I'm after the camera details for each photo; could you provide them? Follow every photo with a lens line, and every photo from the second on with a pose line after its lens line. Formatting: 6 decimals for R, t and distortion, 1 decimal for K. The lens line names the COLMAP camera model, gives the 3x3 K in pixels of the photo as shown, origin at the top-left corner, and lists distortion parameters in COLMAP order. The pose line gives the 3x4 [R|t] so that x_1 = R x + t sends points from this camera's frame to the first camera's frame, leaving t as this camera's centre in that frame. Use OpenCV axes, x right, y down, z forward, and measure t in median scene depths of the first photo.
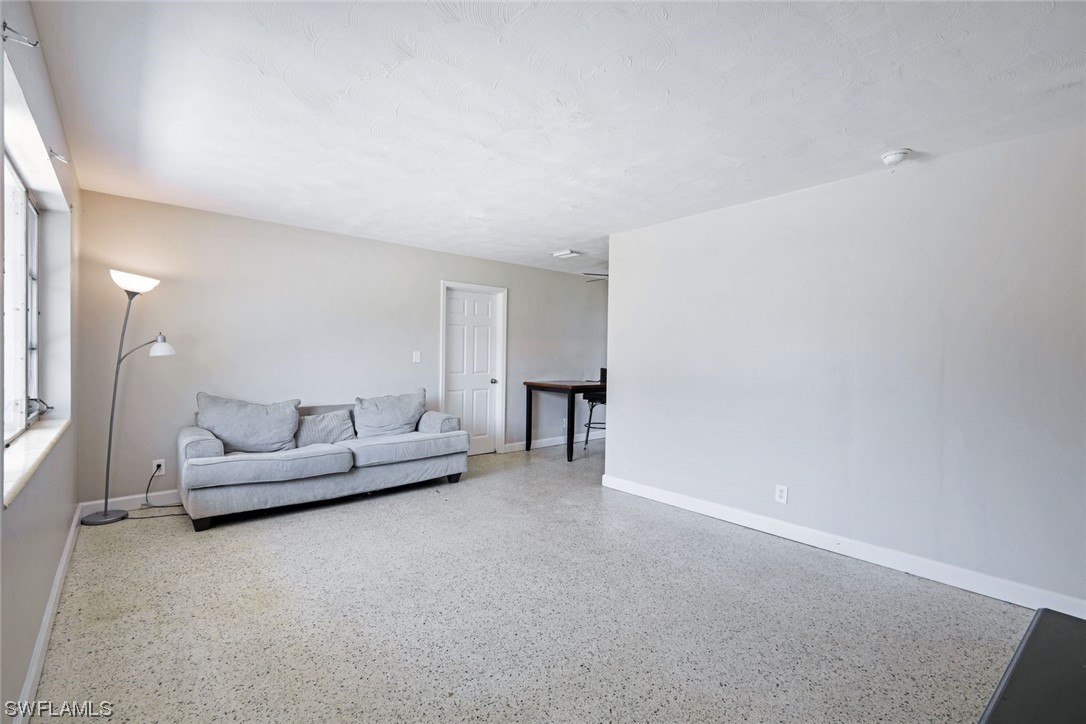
lens RADIAL K [[482.4, 0, 540.6], [0, 482.4, 359.0], [0, 0, 1]] dist [0.001500, 0.000025]
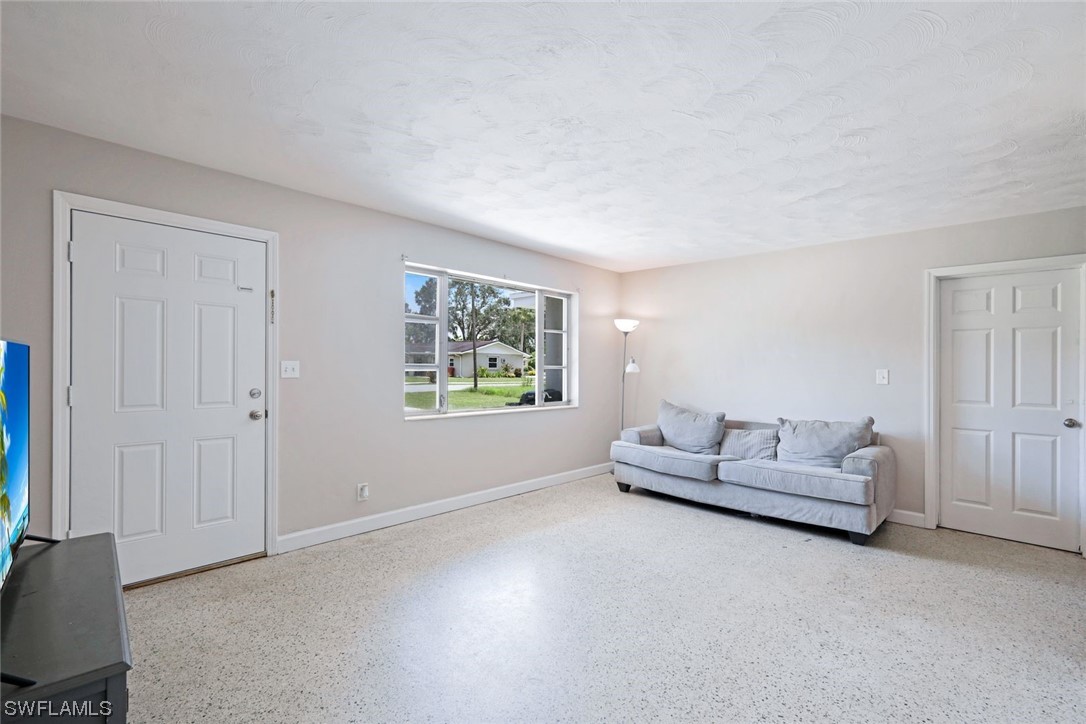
lens RADIAL K [[482.4, 0, 540.6], [0, 482.4, 359.0], [0, 0, 1]] dist [0.001500, 0.000025]
pose [[0.089841, -0.029603, -0.995516, 0.623374], [-0.023106, 0.999227, -0.031799, 0.005758], [0.995688, 0.025859, 0.089088, 0.518095]]
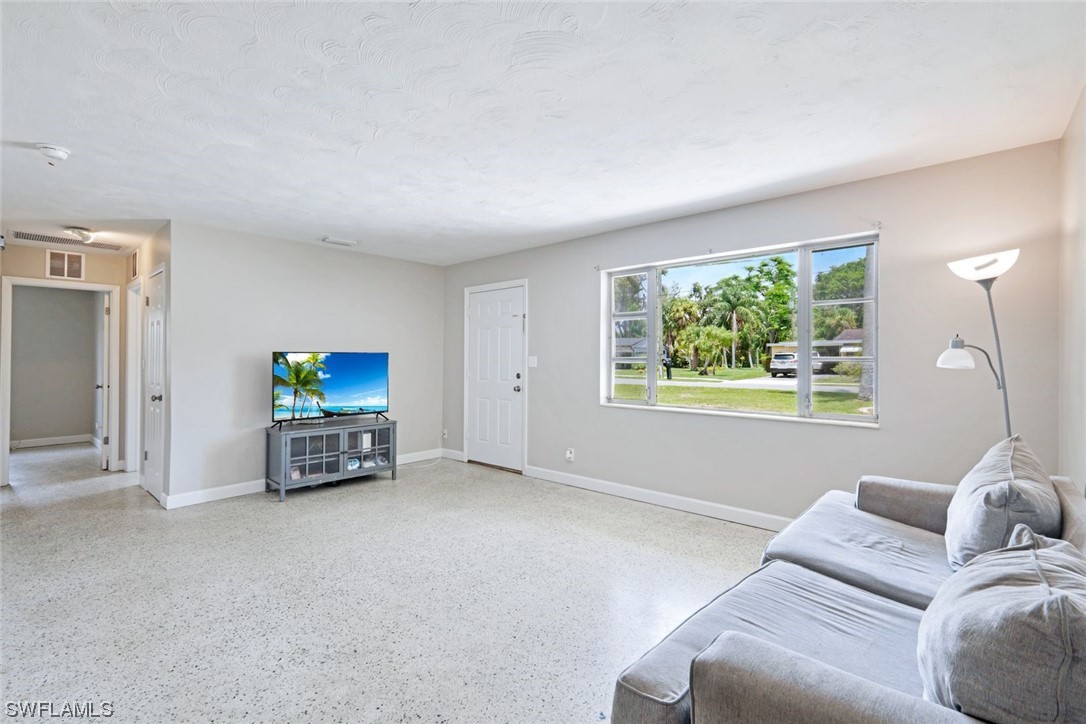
lens RADIAL K [[477.2, 0, 548.6], [0, 477.2, 359.2], [0, 0, 1]] dist [0.002235, 0.000081]
pose [[-0.989153, -0.015027, -0.146116, -0.089416], [-0.016907, 0.999789, 0.011628, -0.016598], [0.145911, 0.013972, -0.989199, 1.442156]]
